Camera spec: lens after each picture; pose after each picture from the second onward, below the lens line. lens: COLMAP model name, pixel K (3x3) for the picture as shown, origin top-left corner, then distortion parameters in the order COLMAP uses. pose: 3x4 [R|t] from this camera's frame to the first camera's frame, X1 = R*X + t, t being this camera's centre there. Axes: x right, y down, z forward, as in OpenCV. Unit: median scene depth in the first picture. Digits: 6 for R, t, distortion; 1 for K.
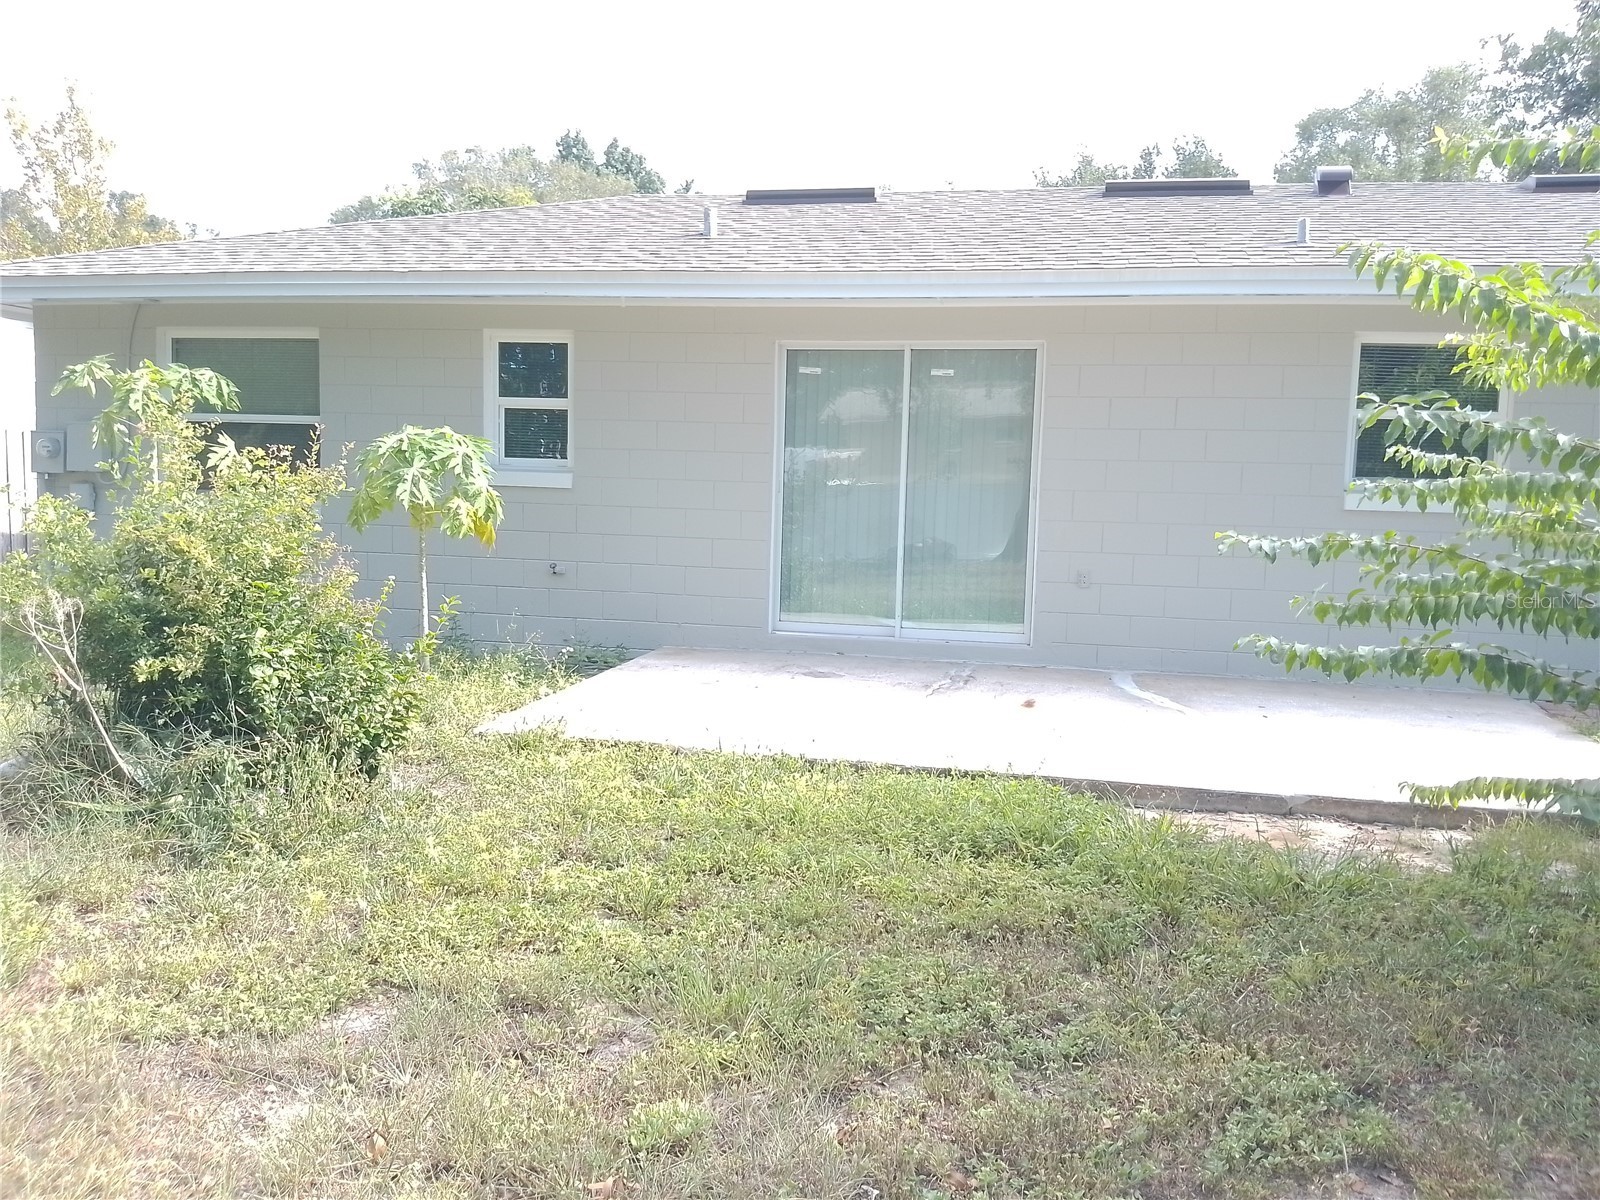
lens RADIAL K [[1326.7, 0, 793.7], [0, 1326.7, 594.7], [0, 0, 1]] dist [0.017245, 0.014740]
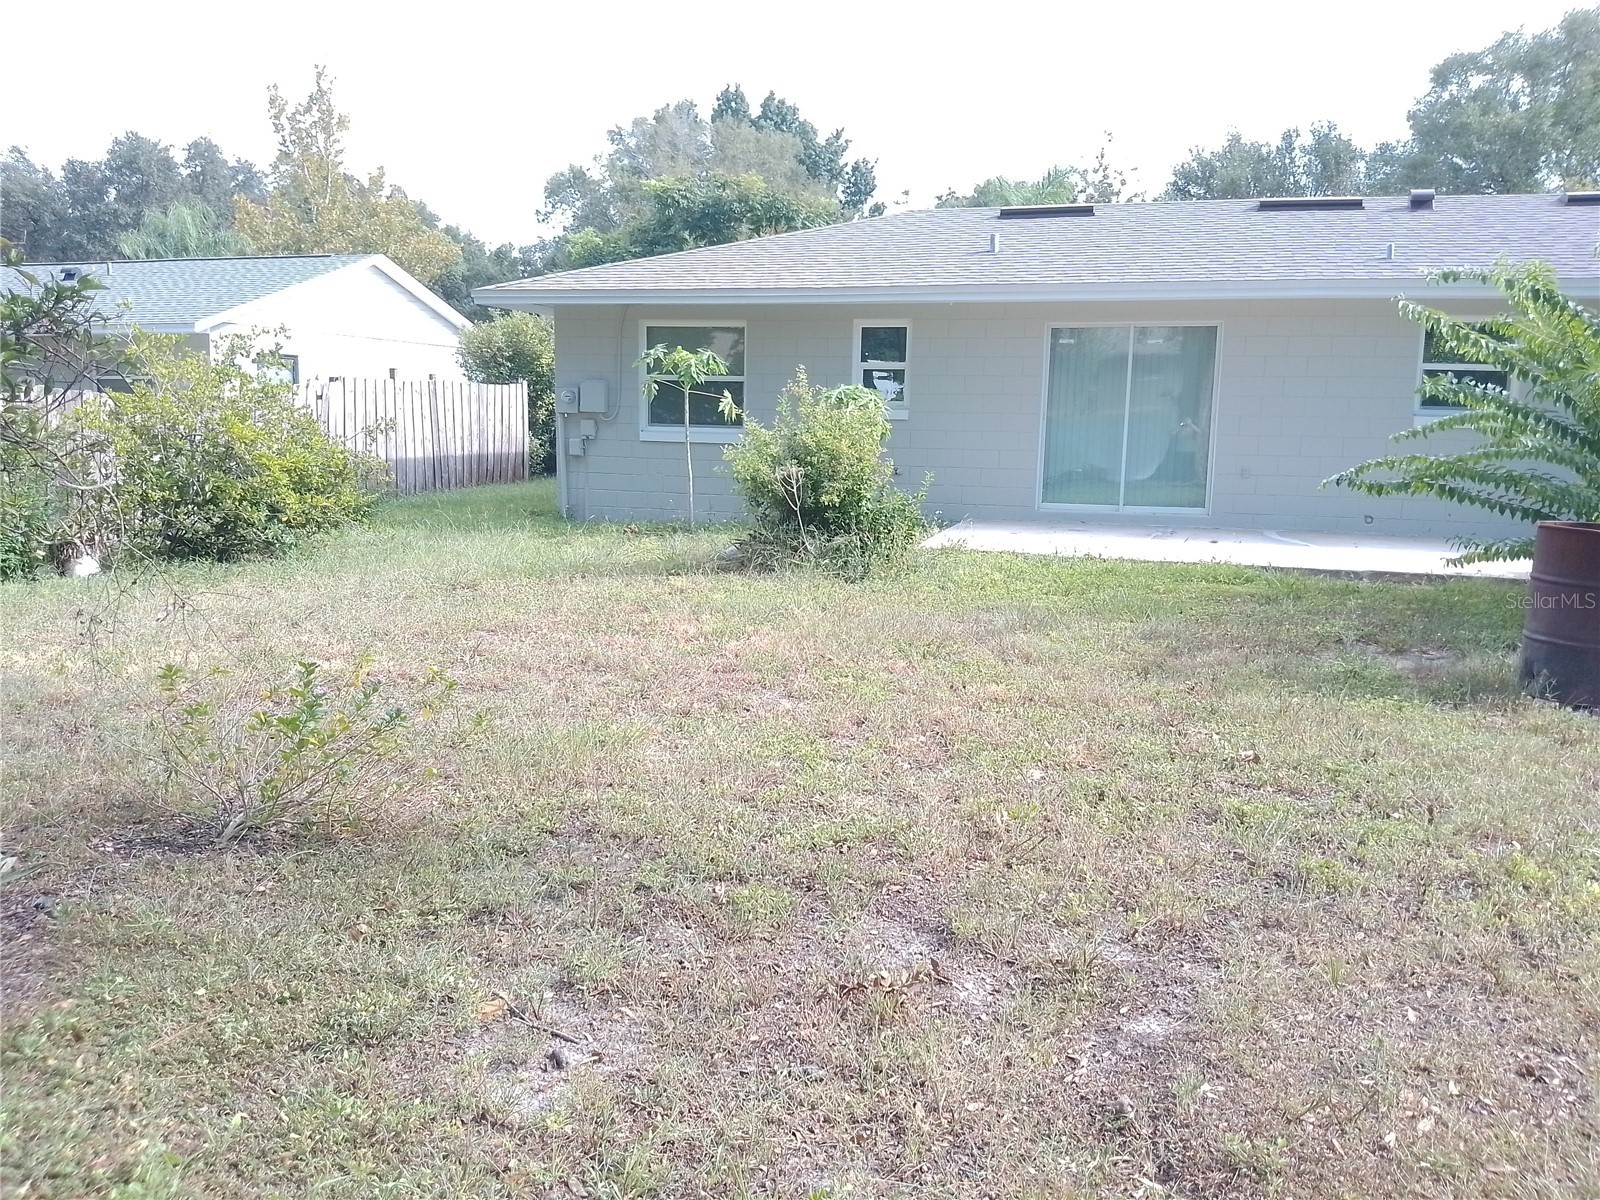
lens RADIAL K [[1326.7, 0, 807.9], [0, 1326.7, 613.6], [0, 0, 1]] dist [0.017245, 0.014740]
pose [[0.997066, 0.003407, -0.076476, -0.035903], [0.001357, 0.998065, 0.062163, 0.010944], [0.076540, -0.062085, 0.995132, -0.127625]]
